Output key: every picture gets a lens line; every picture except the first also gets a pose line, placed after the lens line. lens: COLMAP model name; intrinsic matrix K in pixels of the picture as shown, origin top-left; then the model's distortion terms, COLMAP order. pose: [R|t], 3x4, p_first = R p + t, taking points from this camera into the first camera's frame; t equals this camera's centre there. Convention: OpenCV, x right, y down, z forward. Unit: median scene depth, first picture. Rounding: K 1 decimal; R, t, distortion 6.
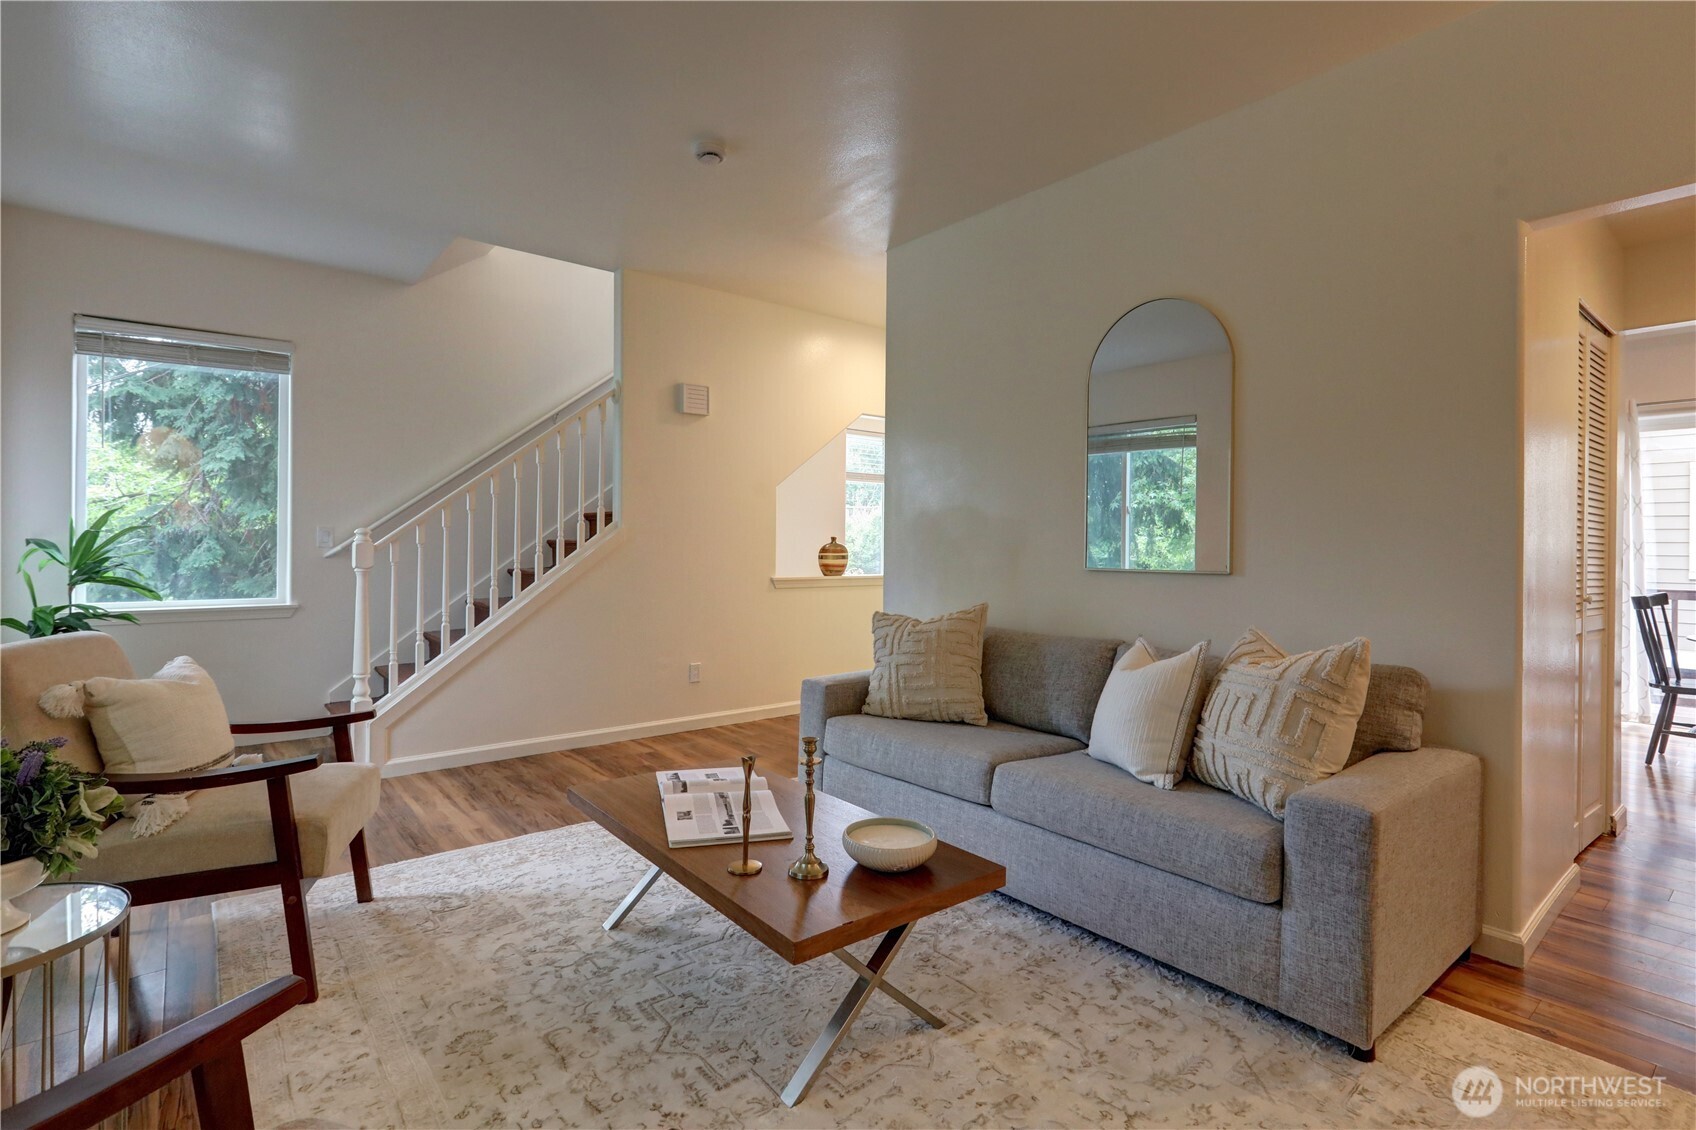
lens RADIAL K [[769.2, 0, 875.1], [0, 769.2, 558.0], [0, 0, 1]] dist [-0.011312, 0.000403]
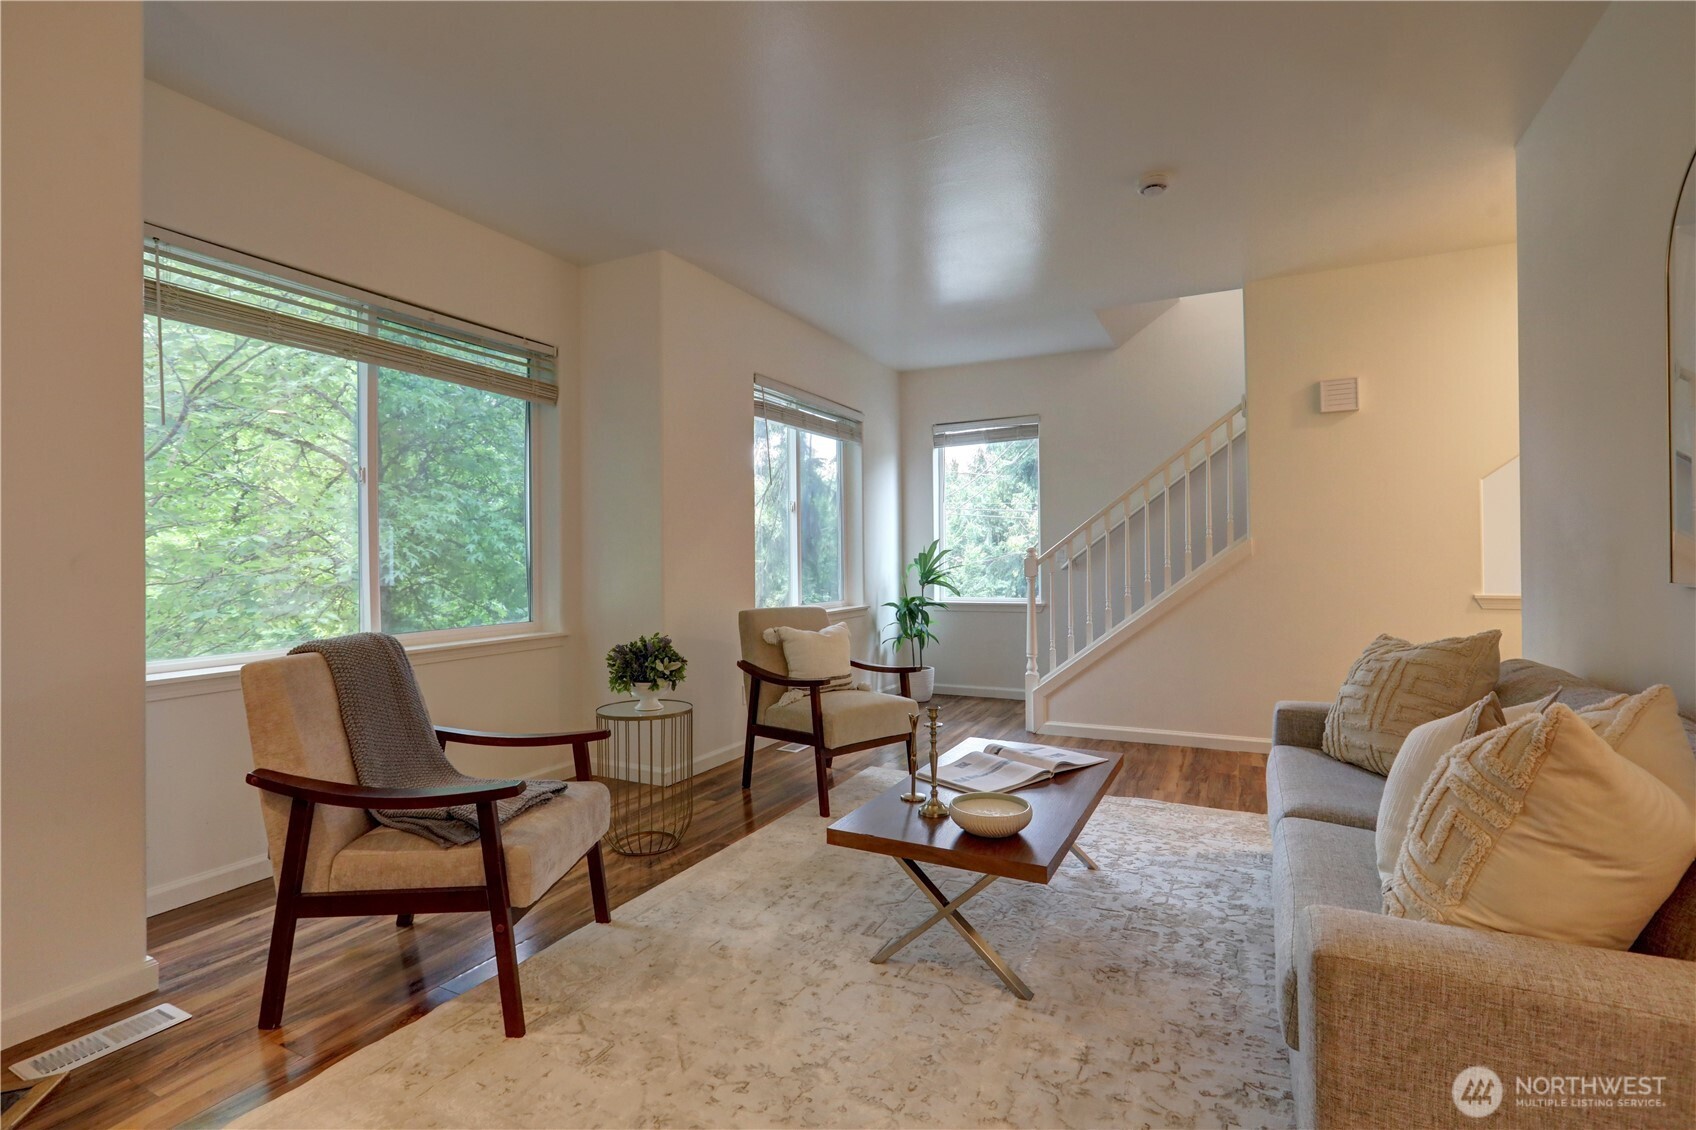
lens RADIAL K [[769.2, 0, 875.1], [0, 769.2, 558.0], [0, 0, 1]] dist [-0.011312, 0.000403]
pose [[0.444041, -0.011334, -0.895935, 0.429807], [-0.006572, 0.999852, -0.015906, 0.005227], [0.895983, 0.012951, 0.443900, 0.146071]]
